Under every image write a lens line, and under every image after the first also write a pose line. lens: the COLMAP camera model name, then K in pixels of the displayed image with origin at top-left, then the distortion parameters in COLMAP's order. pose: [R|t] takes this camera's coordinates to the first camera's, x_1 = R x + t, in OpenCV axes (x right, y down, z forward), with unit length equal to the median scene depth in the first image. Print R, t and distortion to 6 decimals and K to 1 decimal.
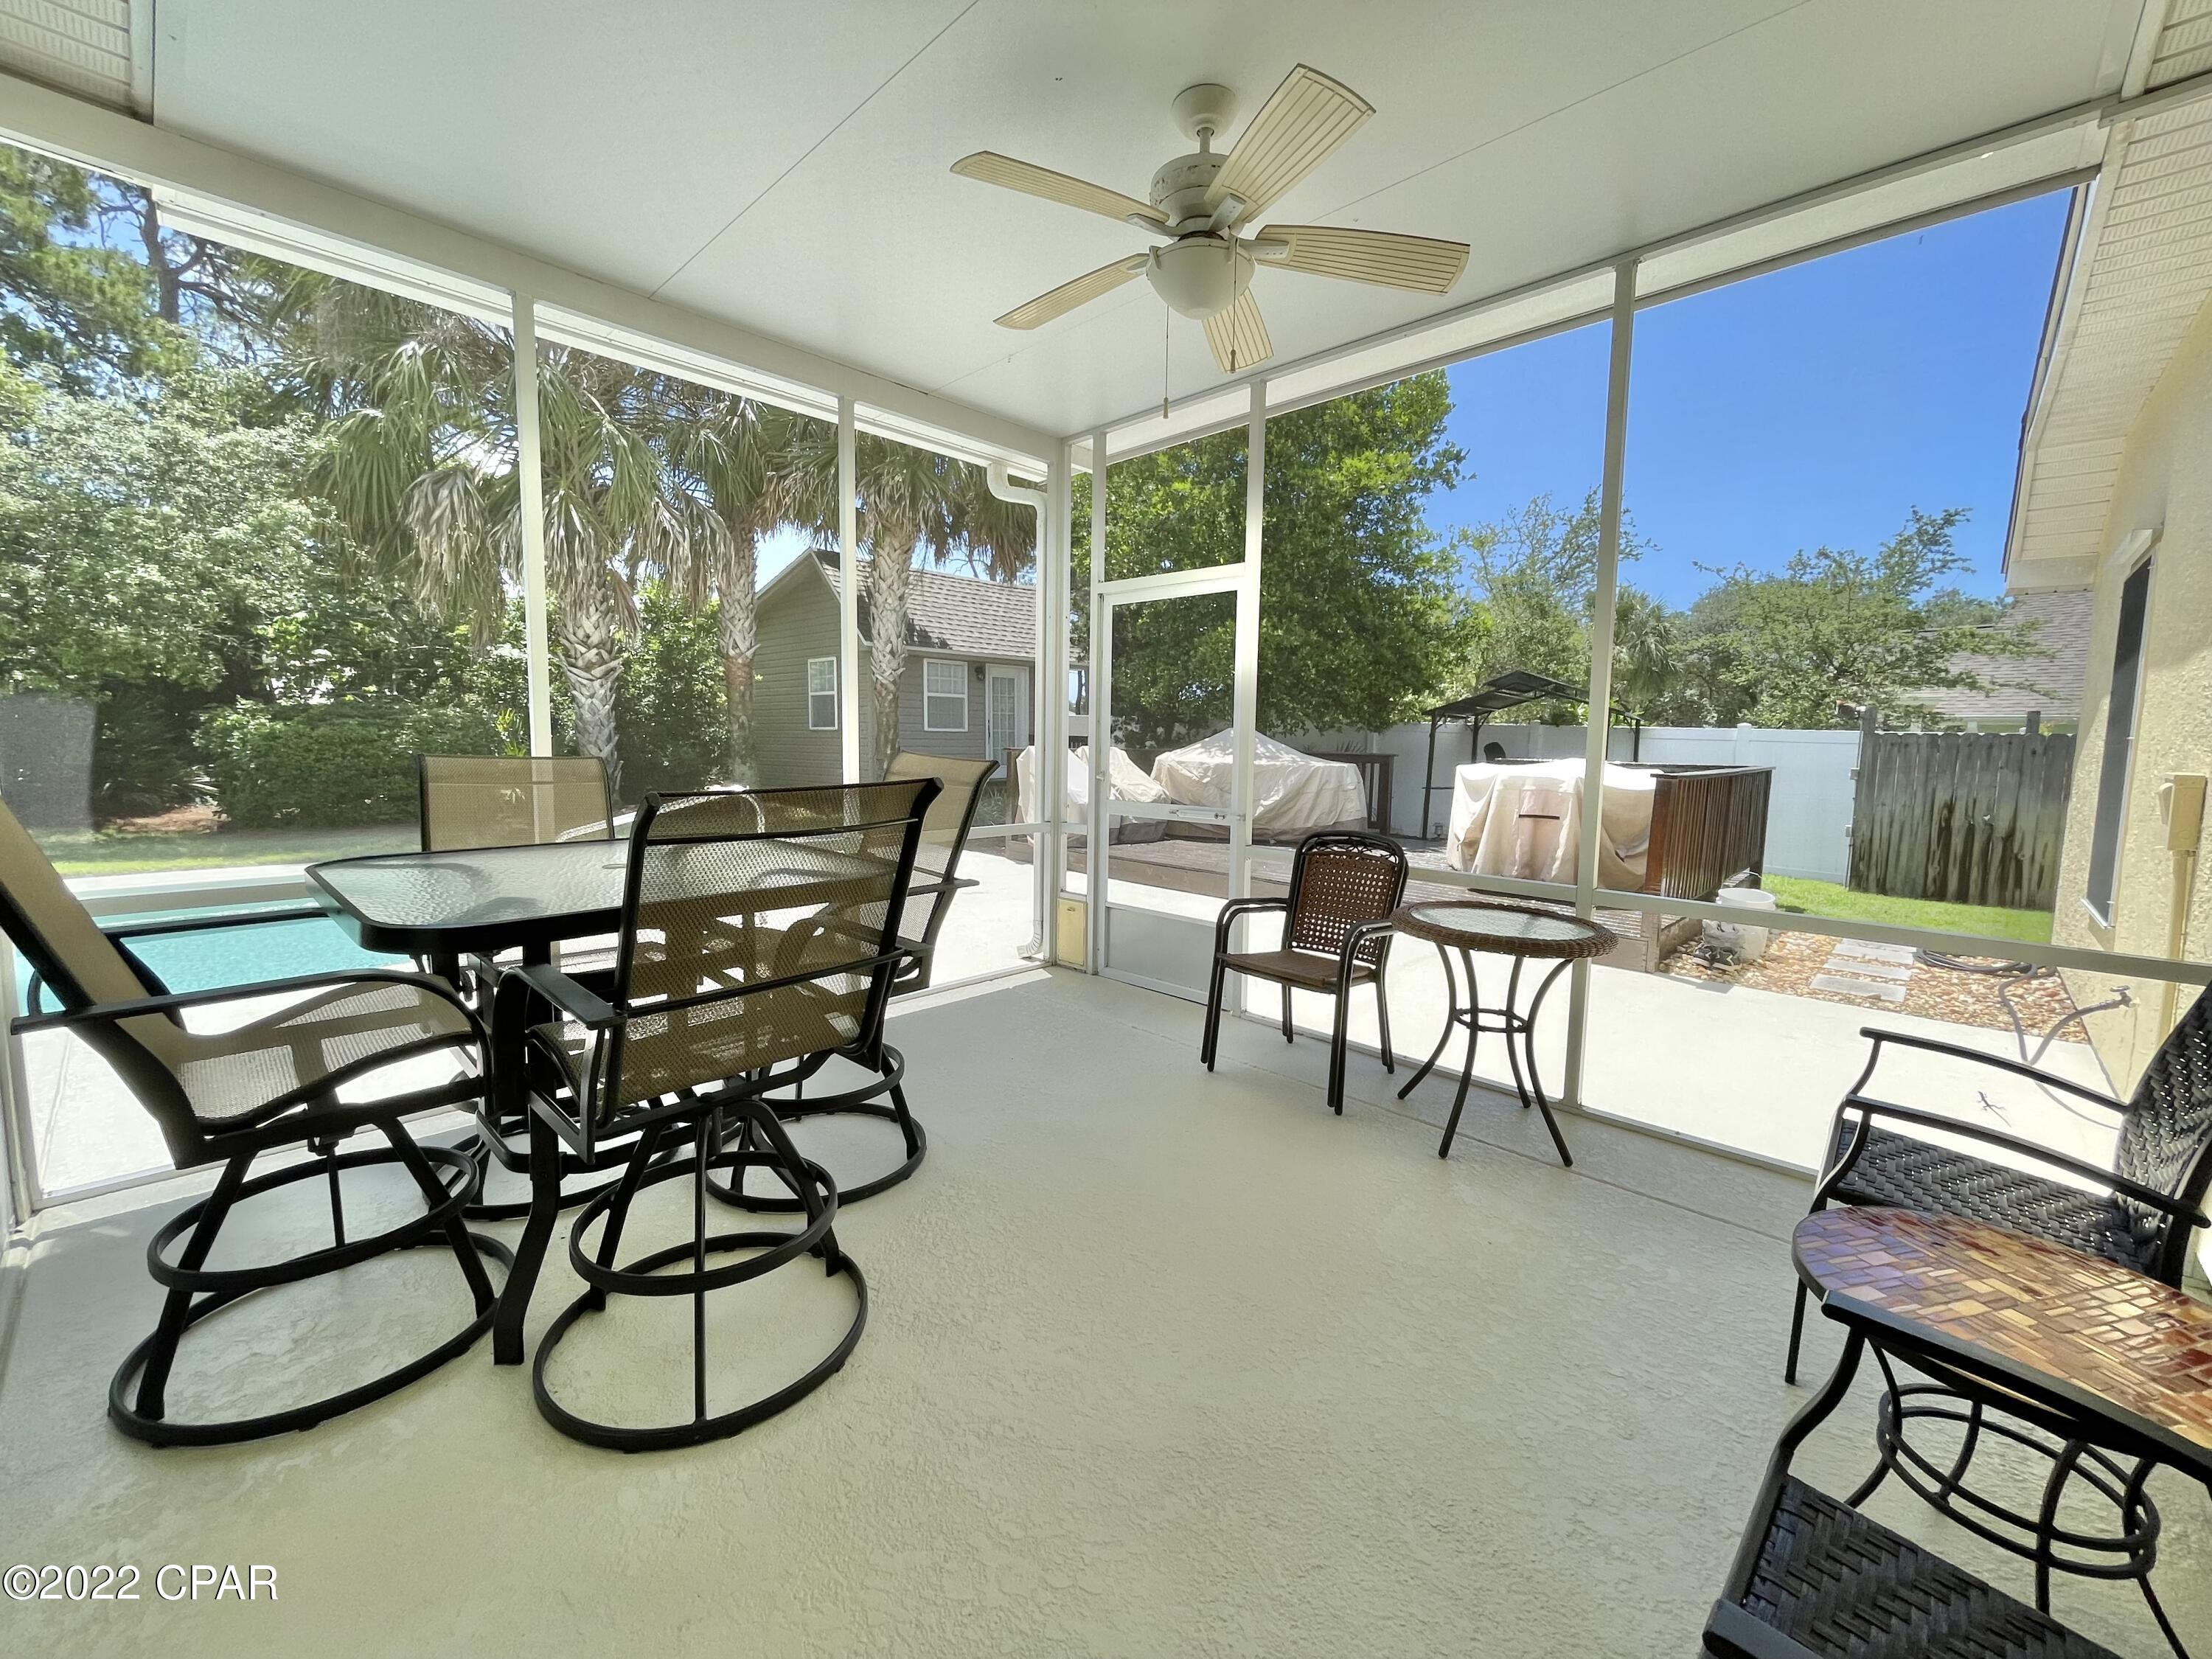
lens RADIAL K [[896.5, 0, 1120.9], [0, 896.5, 821.7], [0, 0, 1]] dist [0.000176, 0.001708]
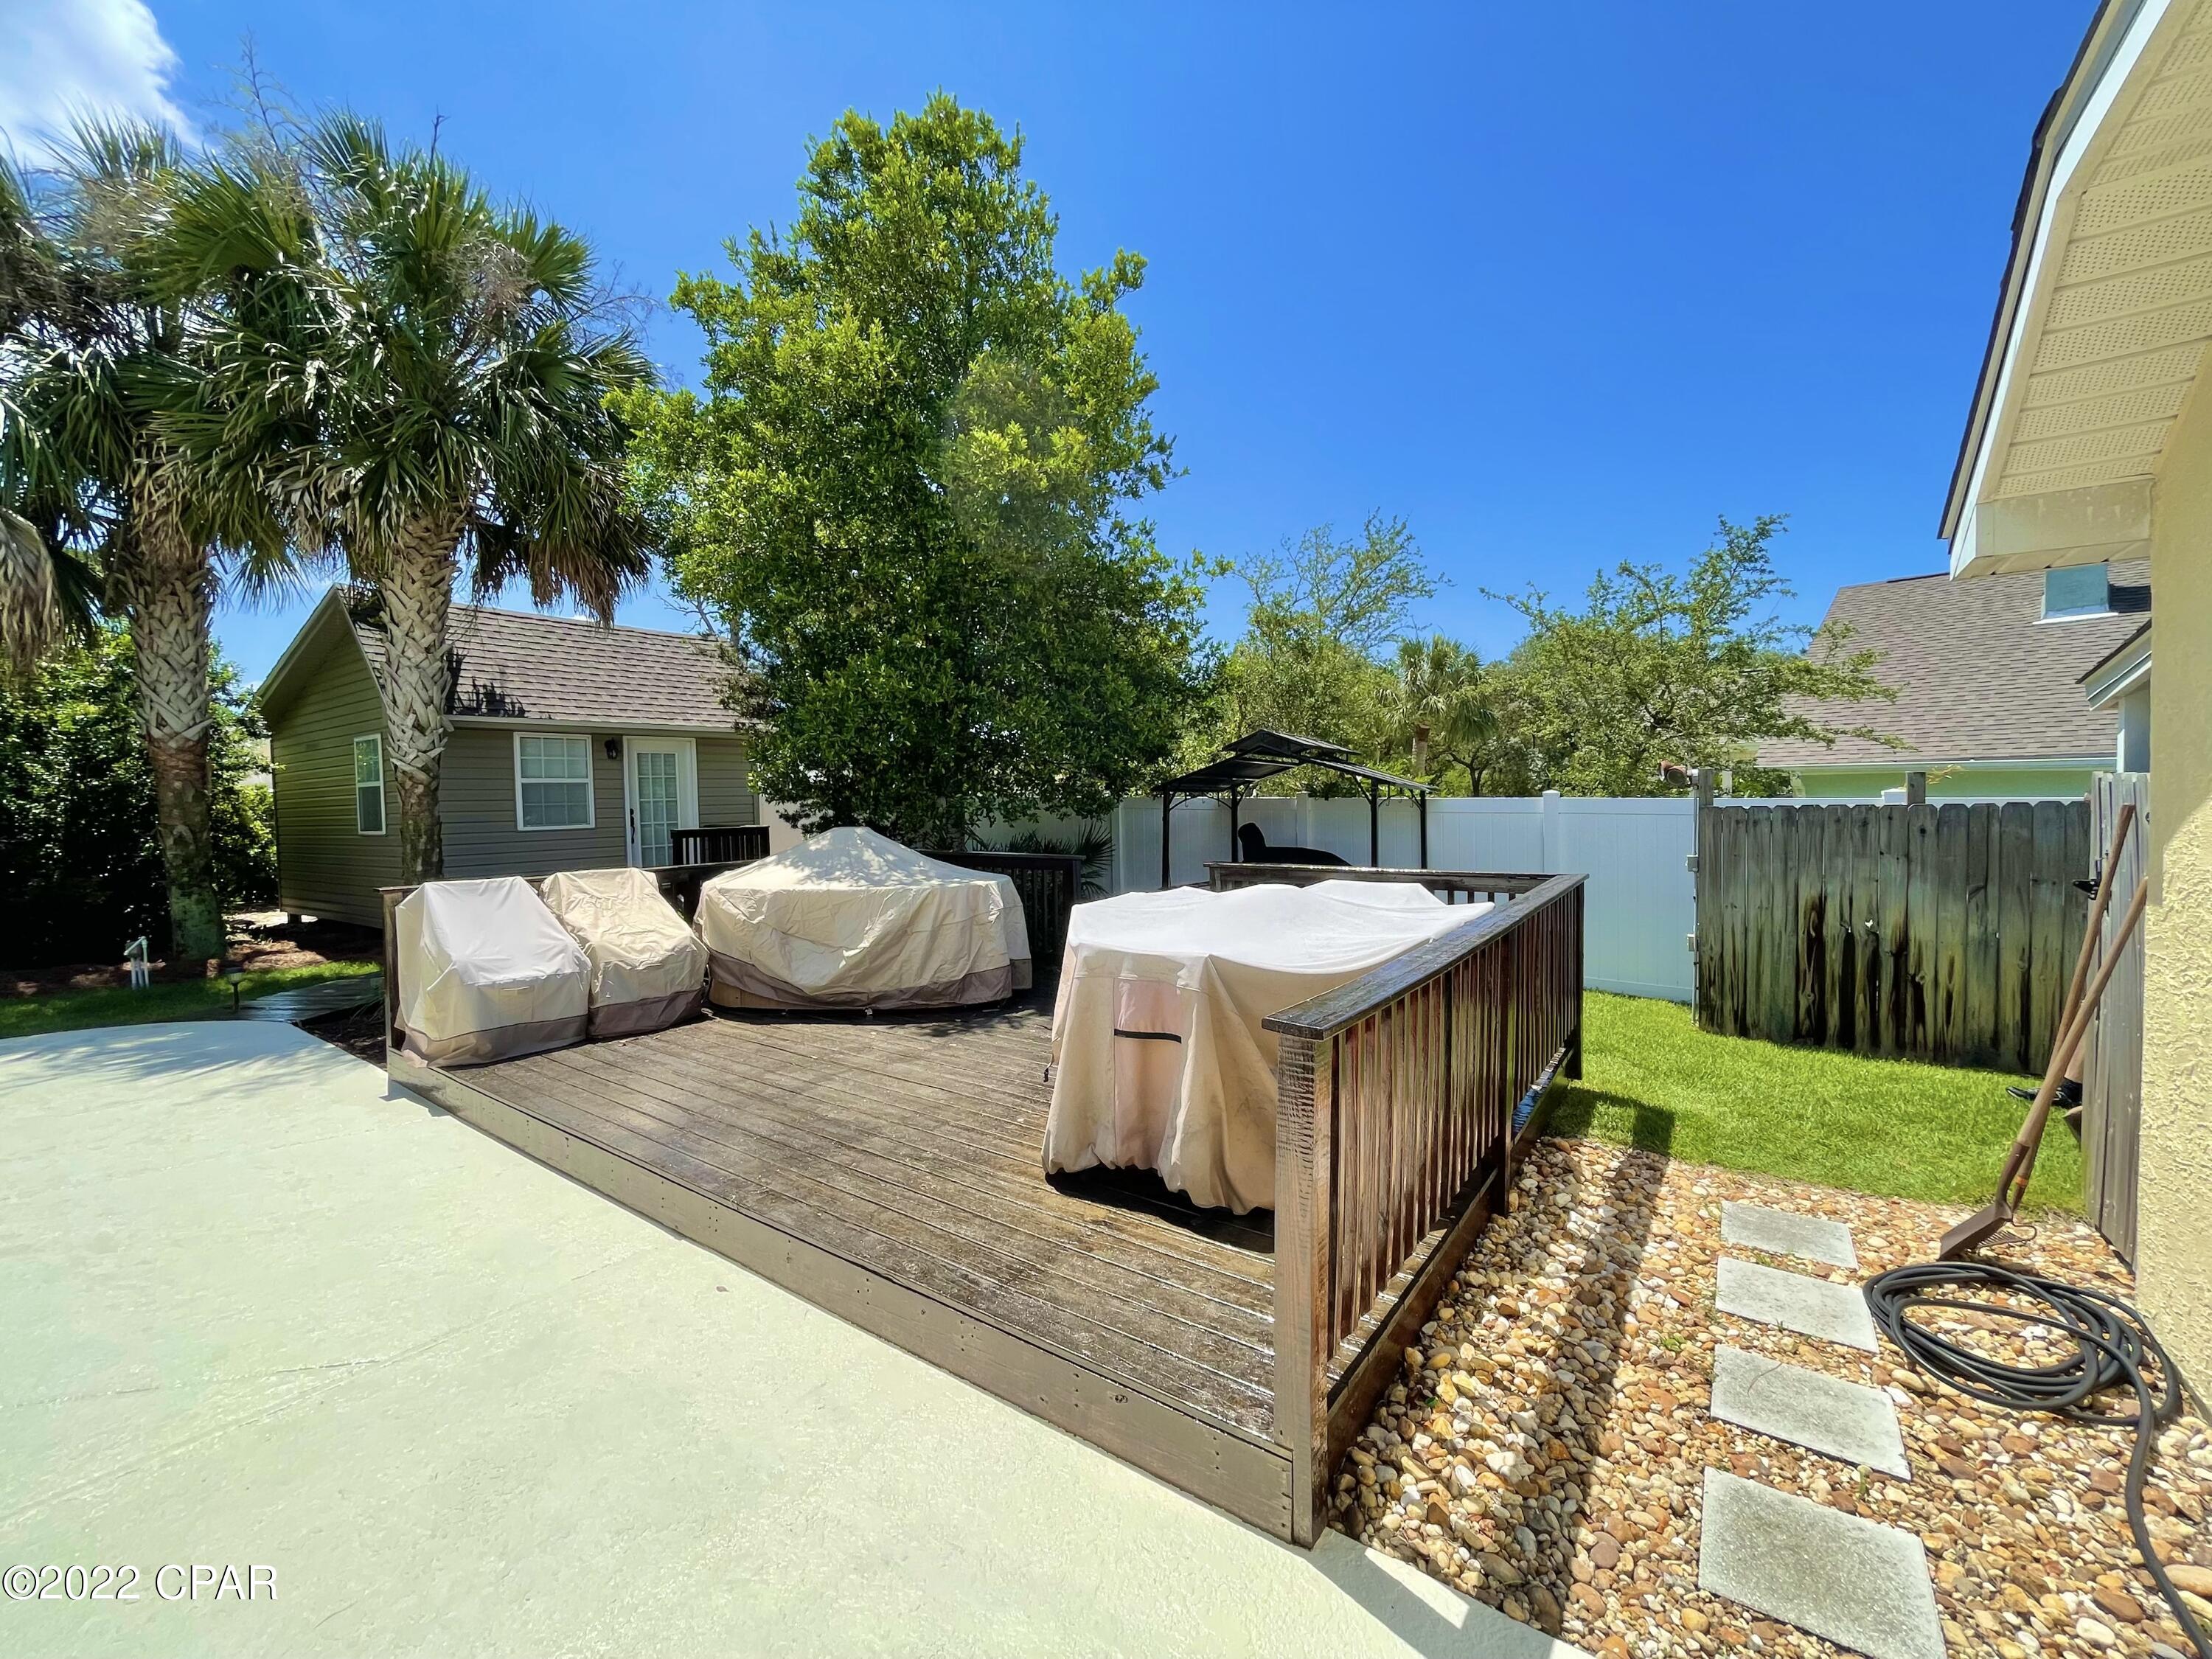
lens RADIAL K [[896.5, 0, 1118.1], [0, 896.5, 824.8], [0, 0, 1]] dist [0.000176, 0.001708]
pose [[0.989783, -0.041834, 0.136306, 0.227041], [0.050077, 0.997082, -0.057611, -0.055420], [-0.133498, 0.063848, 0.988990, 0.297263]]
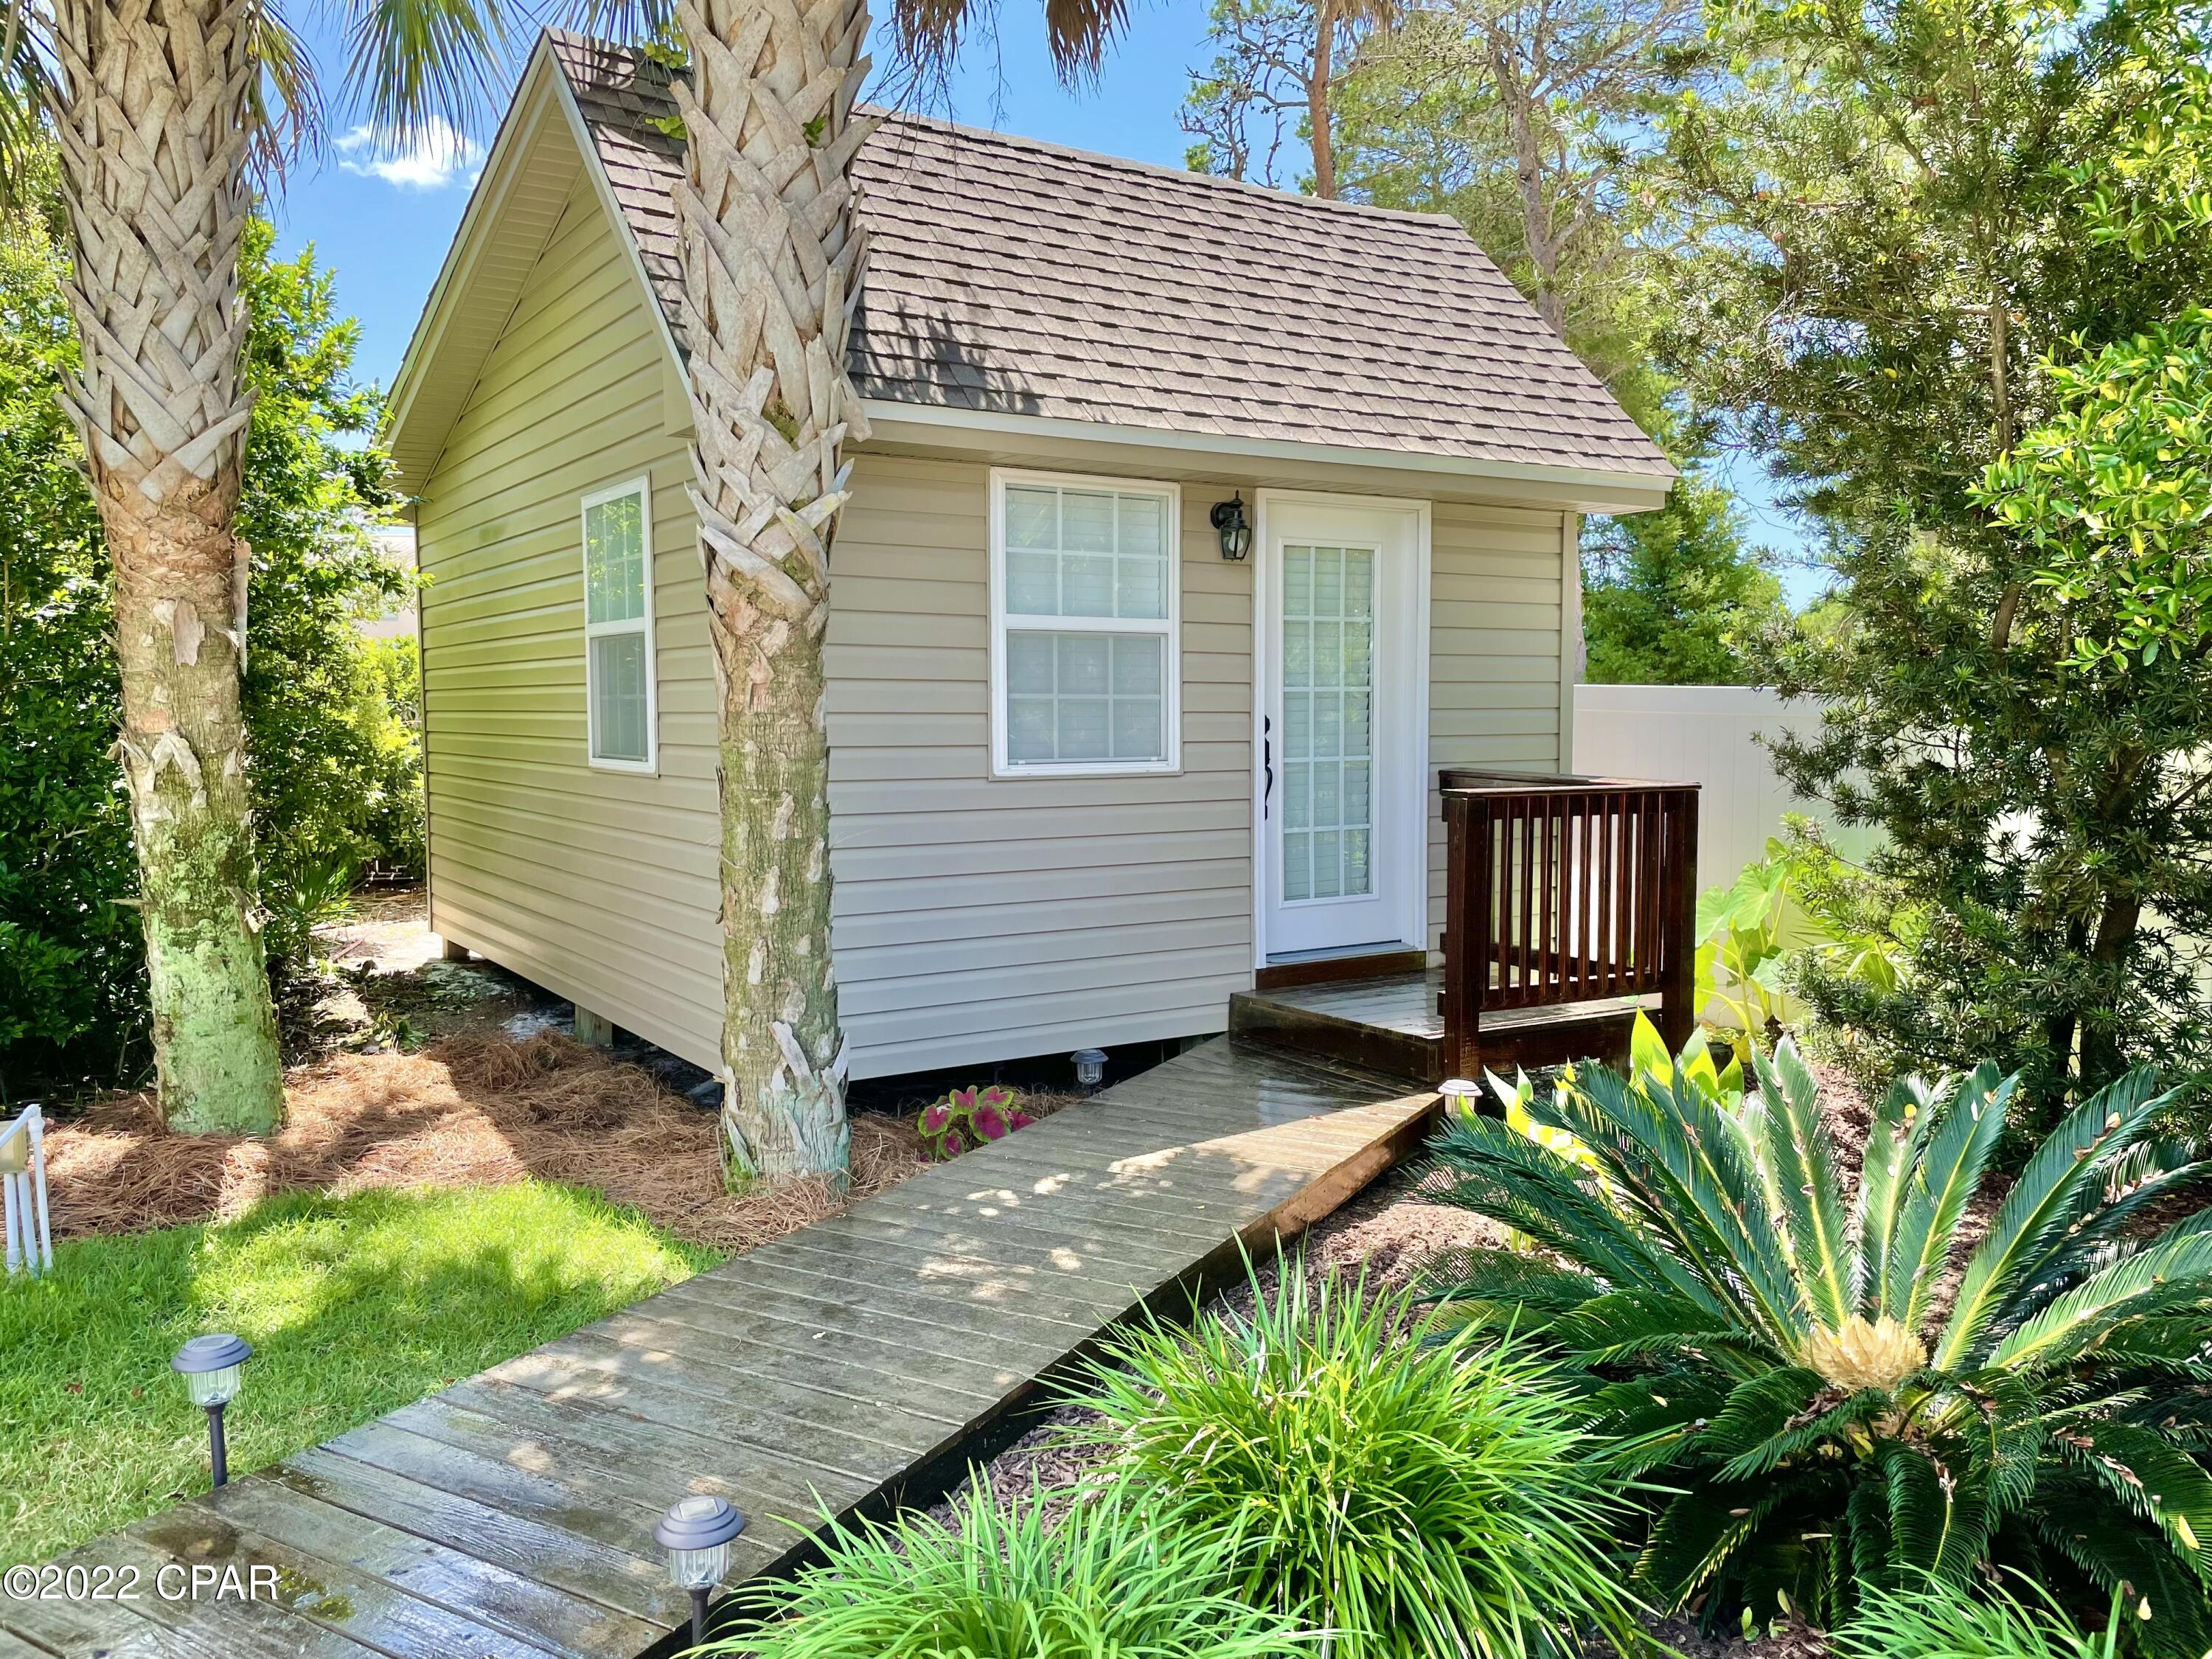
lens RADIAL K [[1682.6, 0, 1110.6], [0, 1682.6, 836.0], [0, 0, 1]] dist [0.037020, -0.031608]
pose [[0.968645, 0.006909, -0.248355, -0.110396], [-0.010099, 0.999882, -0.011573, -0.112356], [0.248245, 0.013718, 0.968600, 0.805300]]
